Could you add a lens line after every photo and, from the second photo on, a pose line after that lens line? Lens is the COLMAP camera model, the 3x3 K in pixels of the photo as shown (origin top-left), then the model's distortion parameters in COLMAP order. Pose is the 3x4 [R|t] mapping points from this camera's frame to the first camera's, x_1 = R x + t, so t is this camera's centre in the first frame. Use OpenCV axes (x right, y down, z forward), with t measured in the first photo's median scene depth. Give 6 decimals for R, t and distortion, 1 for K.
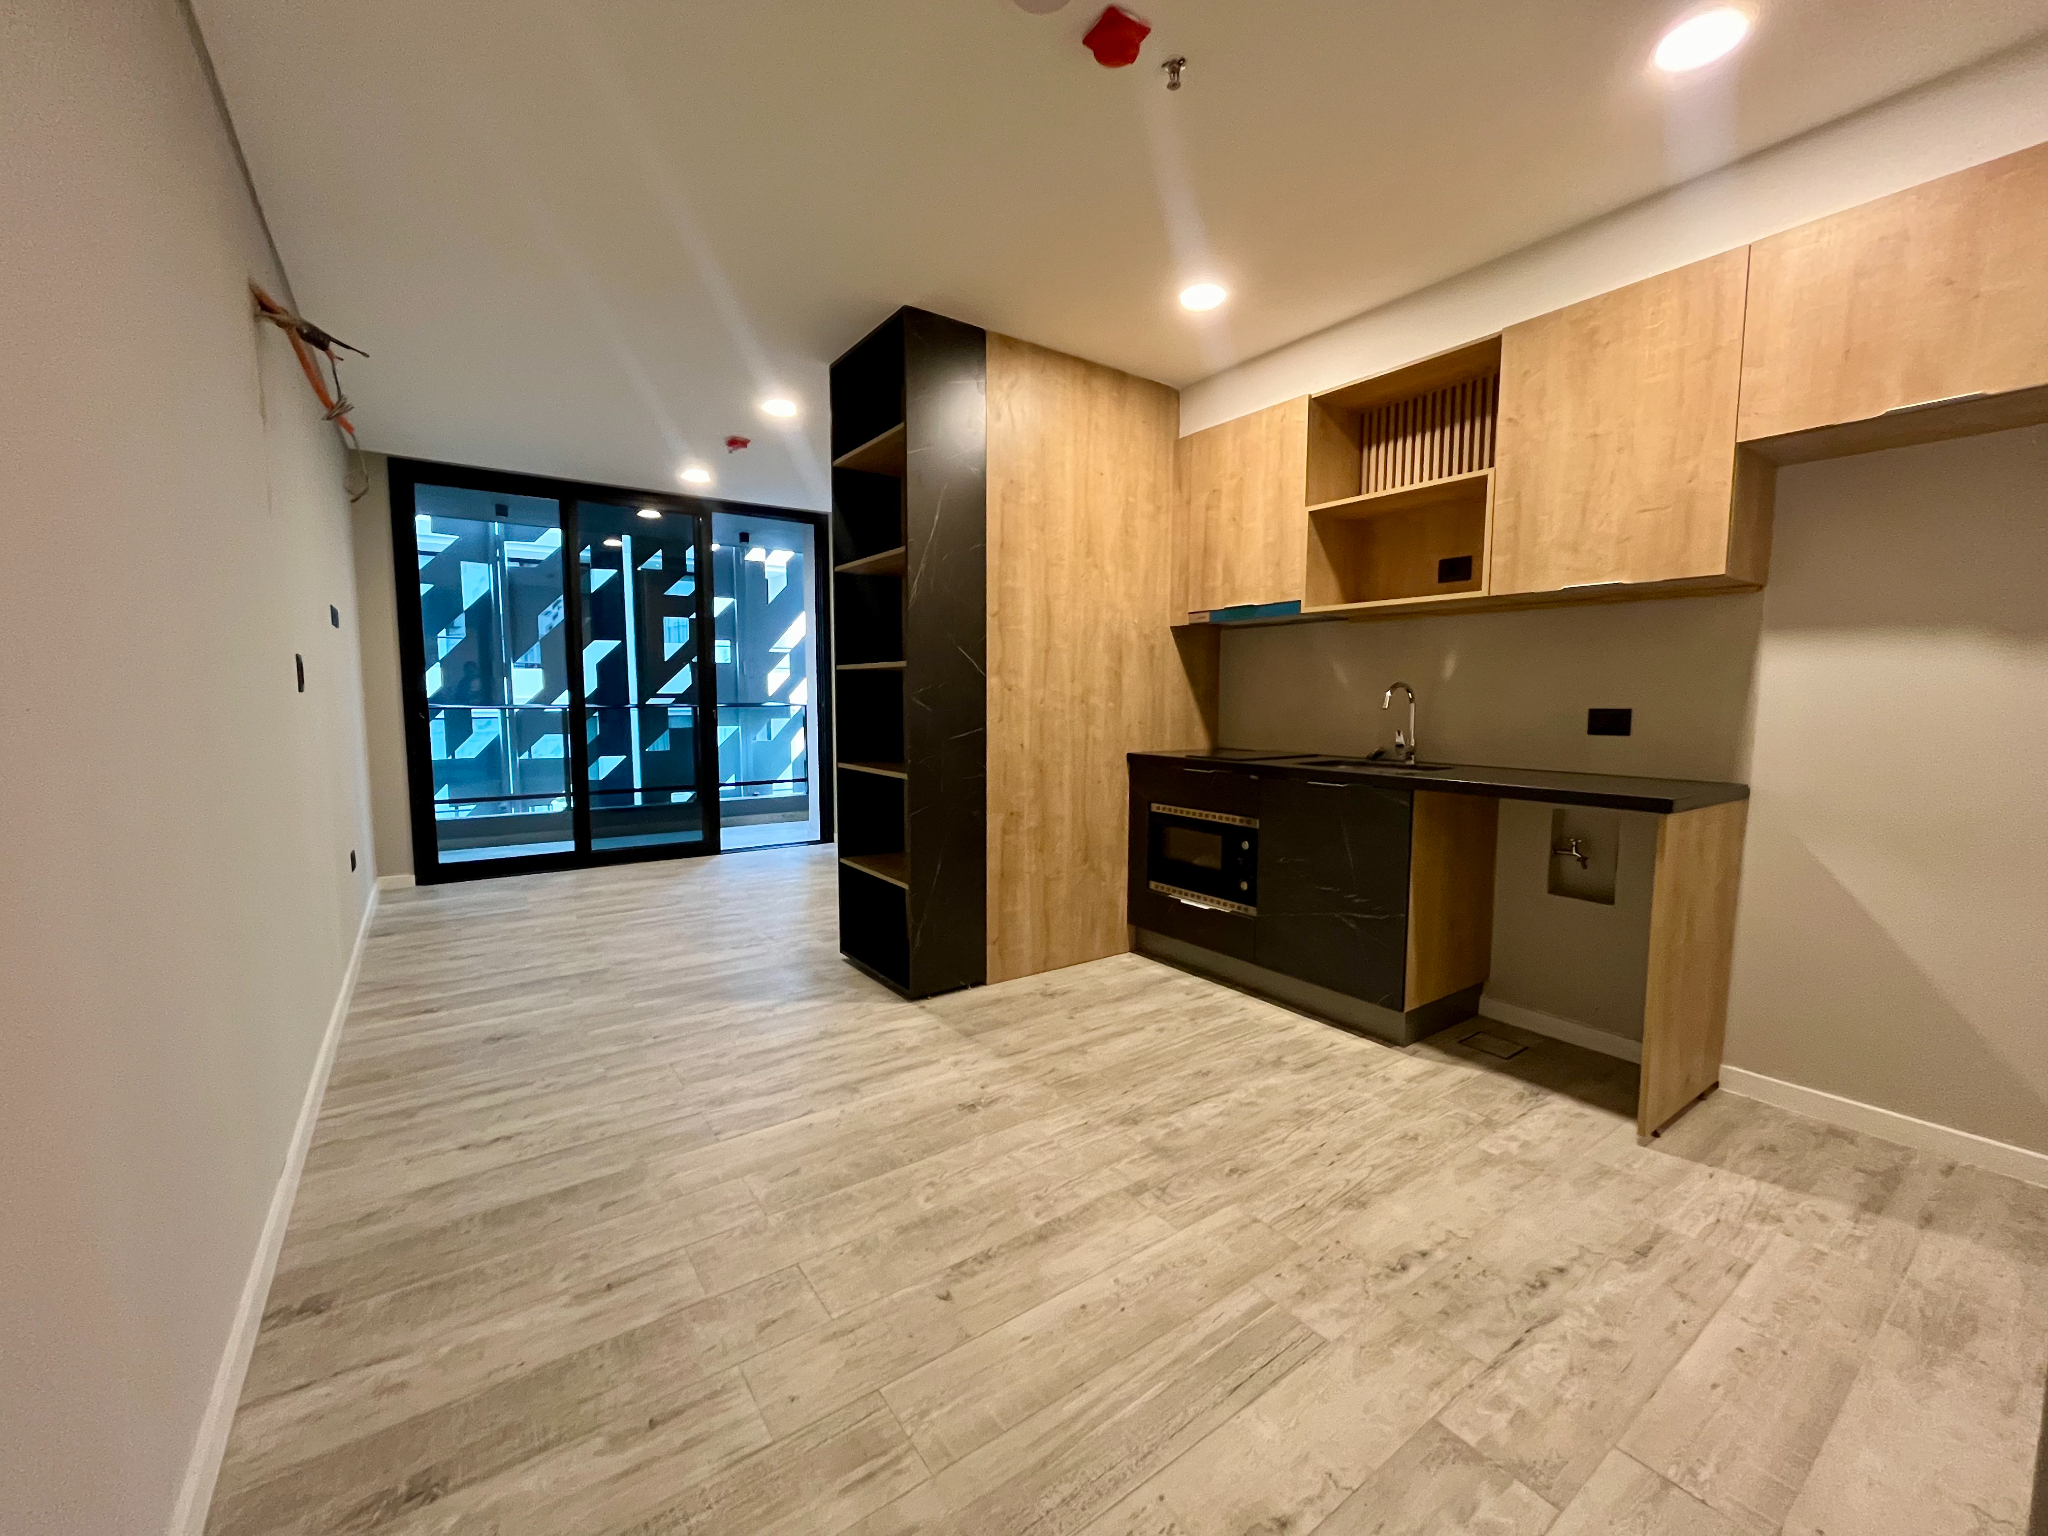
lens RADIAL K [[825.0, 0, 1029.2], [0, 825.0, 771.6], [0, 0, 1]] dist [-0.004729, -0.000977]
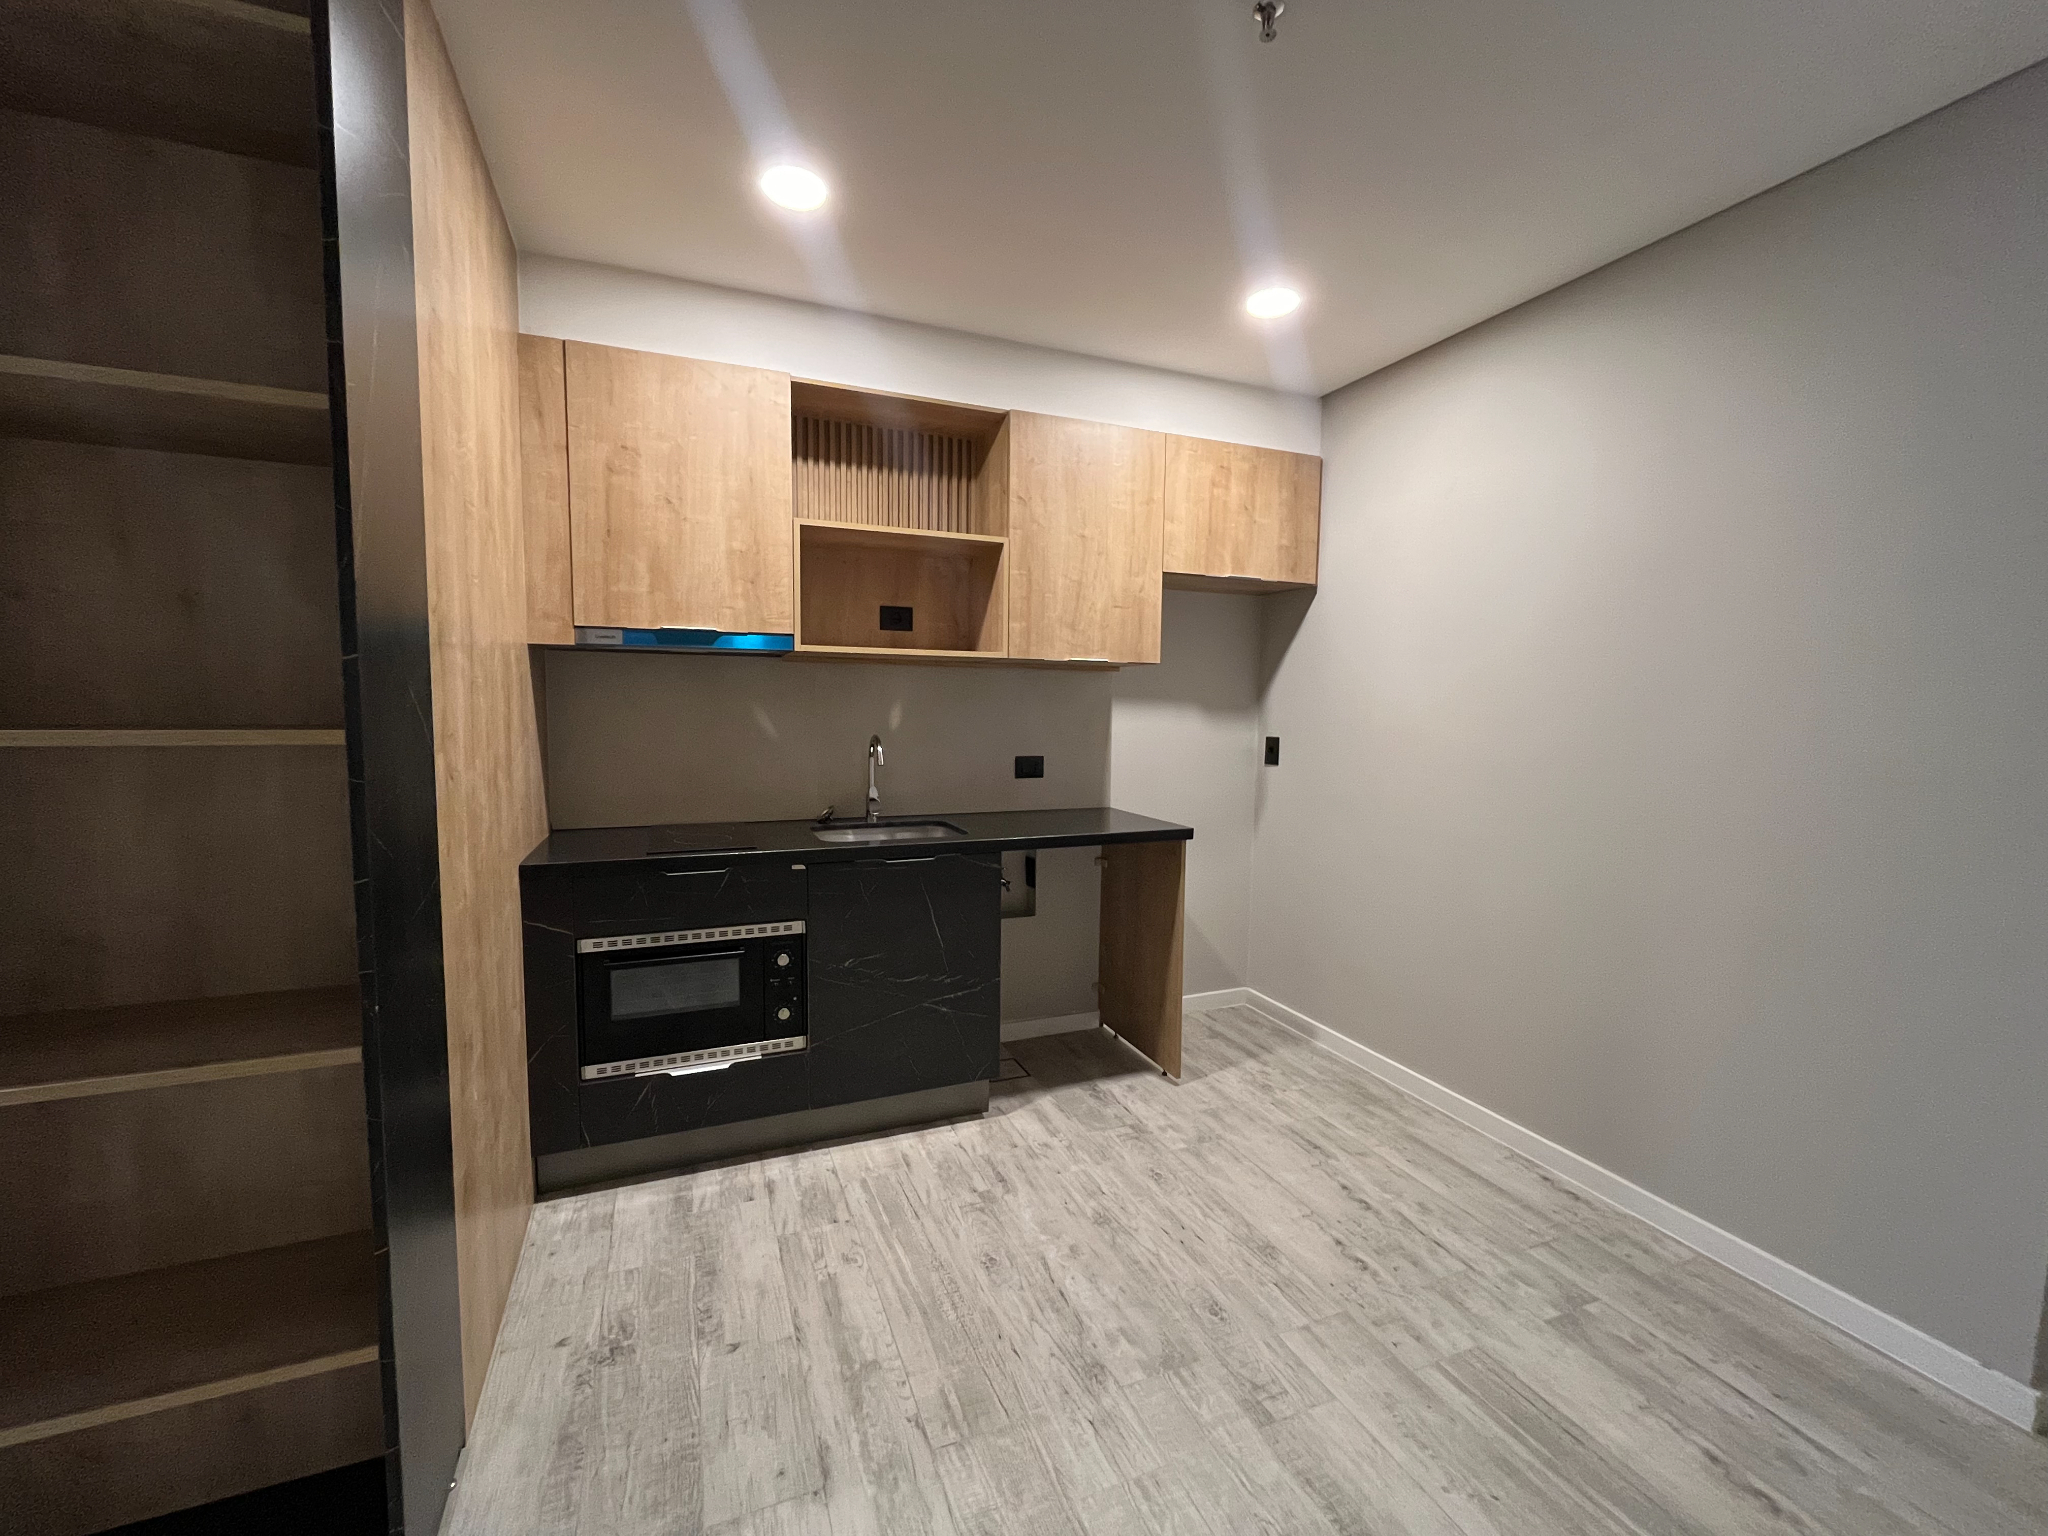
lens RADIAL K [[825.0, 0, 1012.7], [0, 825.0, 773.0], [0, 0, 1]] dist [-0.004729, -0.000977]
pose [[0.235465, -0.080940, 0.968507, -0.396794], [0.079006, 0.994822, 0.063931, -0.109869], [-0.968666, 0.061464, 0.240641, 0.615493]]
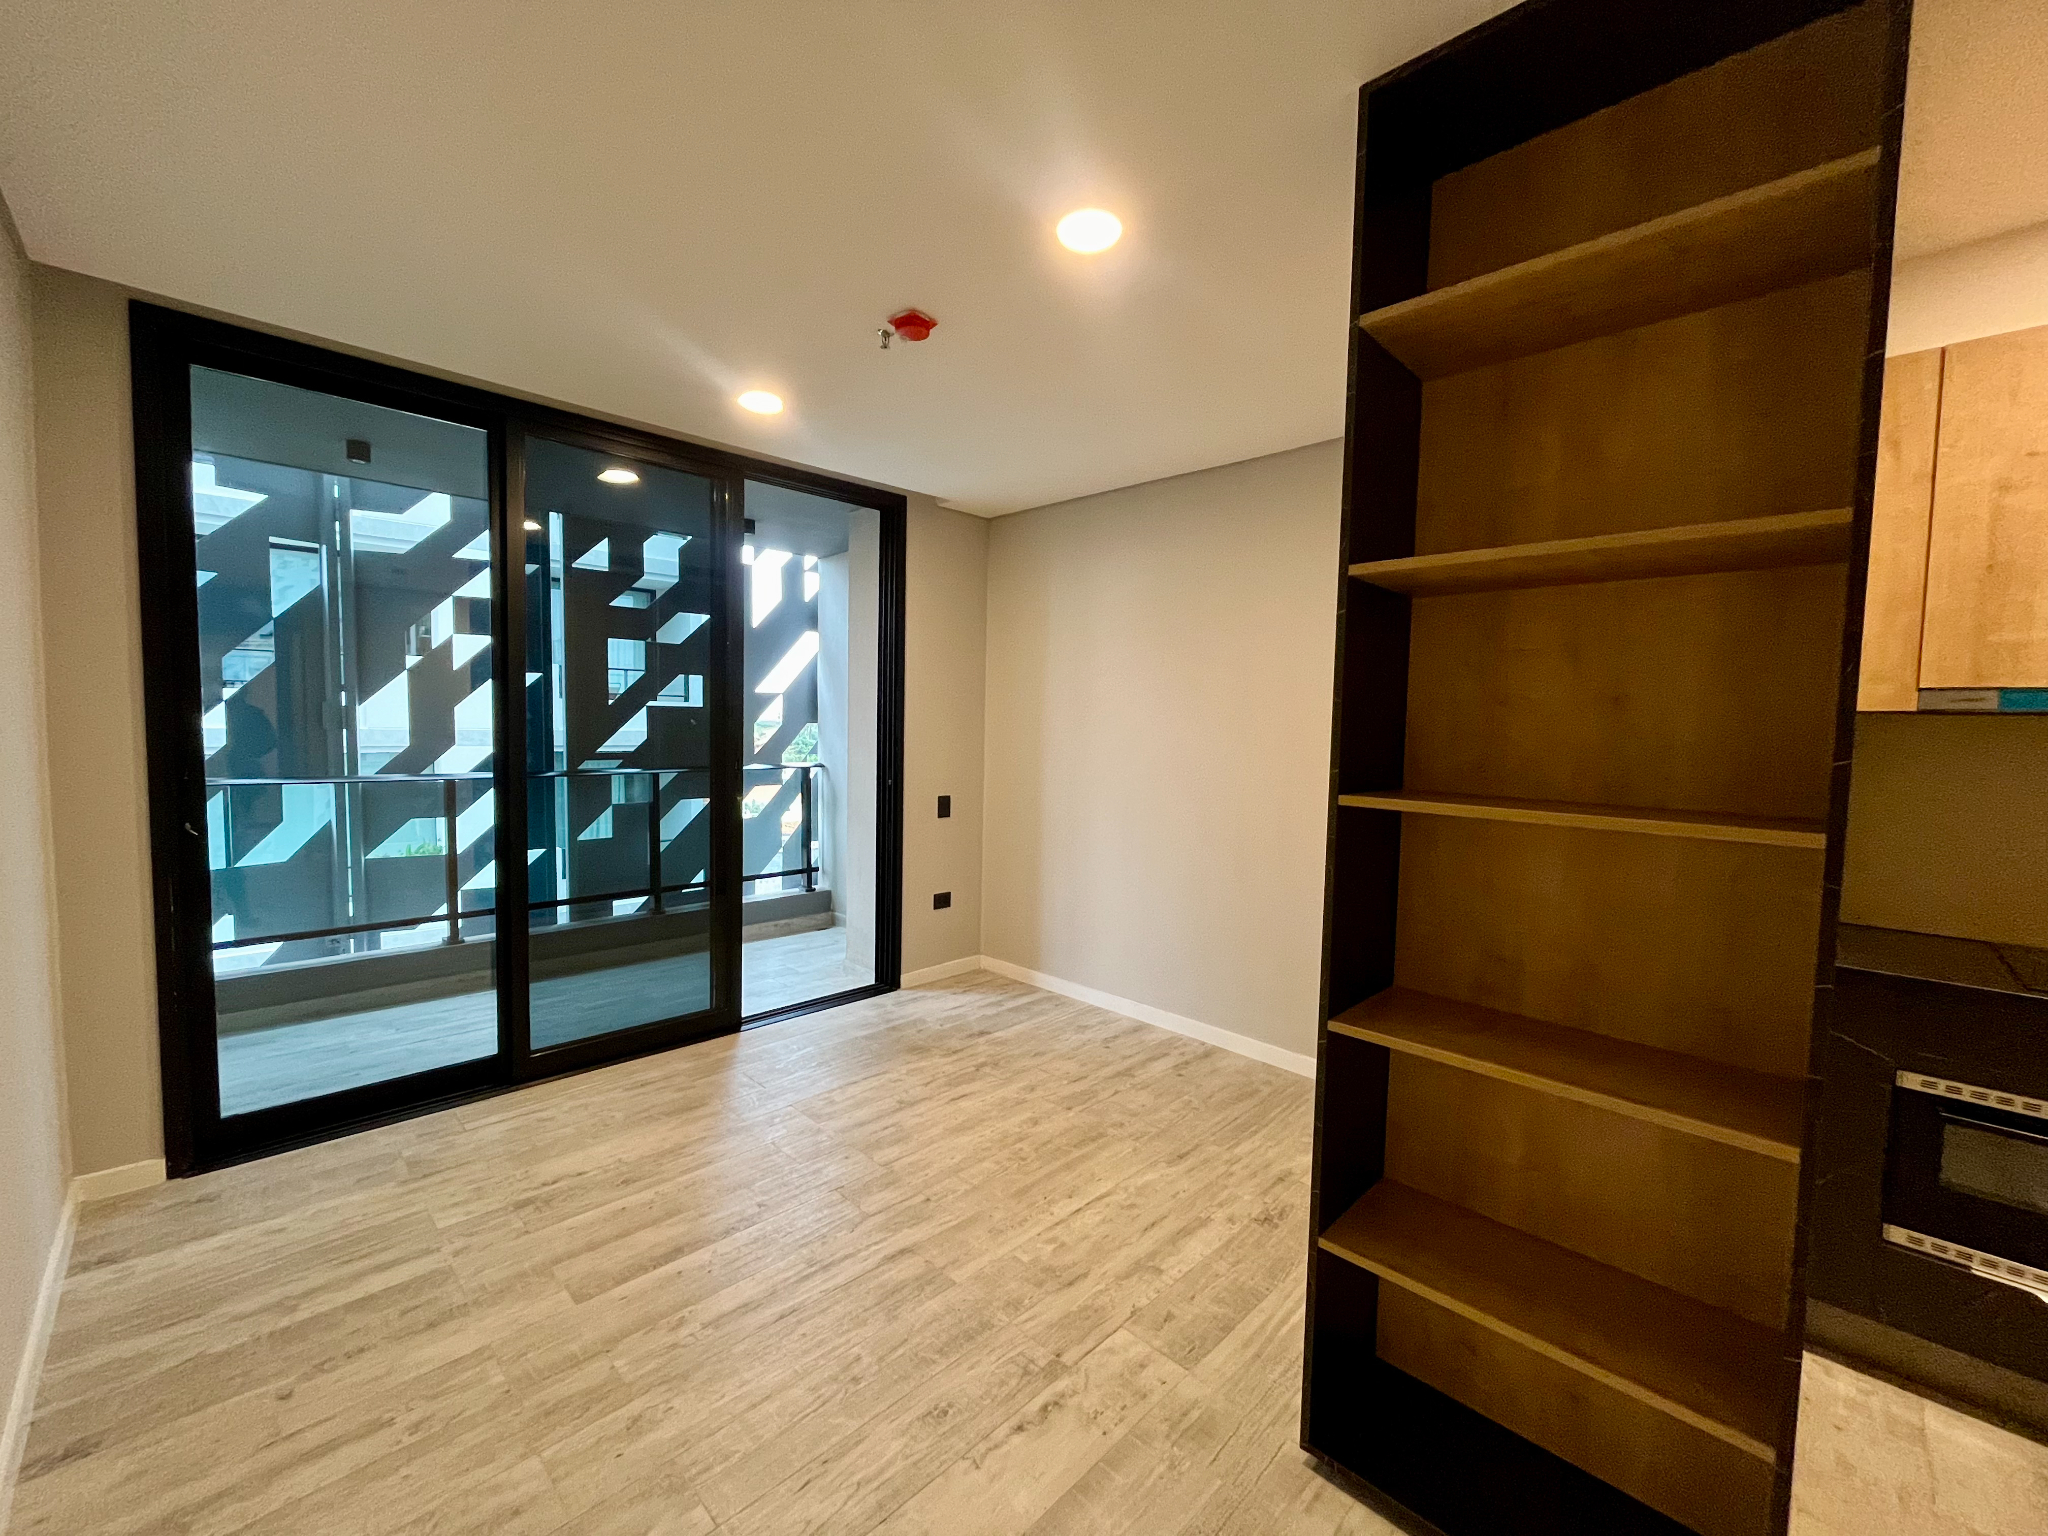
lens RADIAL K [[825.0, 0, 1033.5], [0, 825.0, 772.3], [0, 0, 1]] dist [-0.004729, -0.000977]
pose [[0.985891, 0.008401, 0.167177, -0.509960], [-0.002903, 0.999448, -0.033105, -0.139980], [-0.167363, 0.032152, 0.985371, 0.678730]]
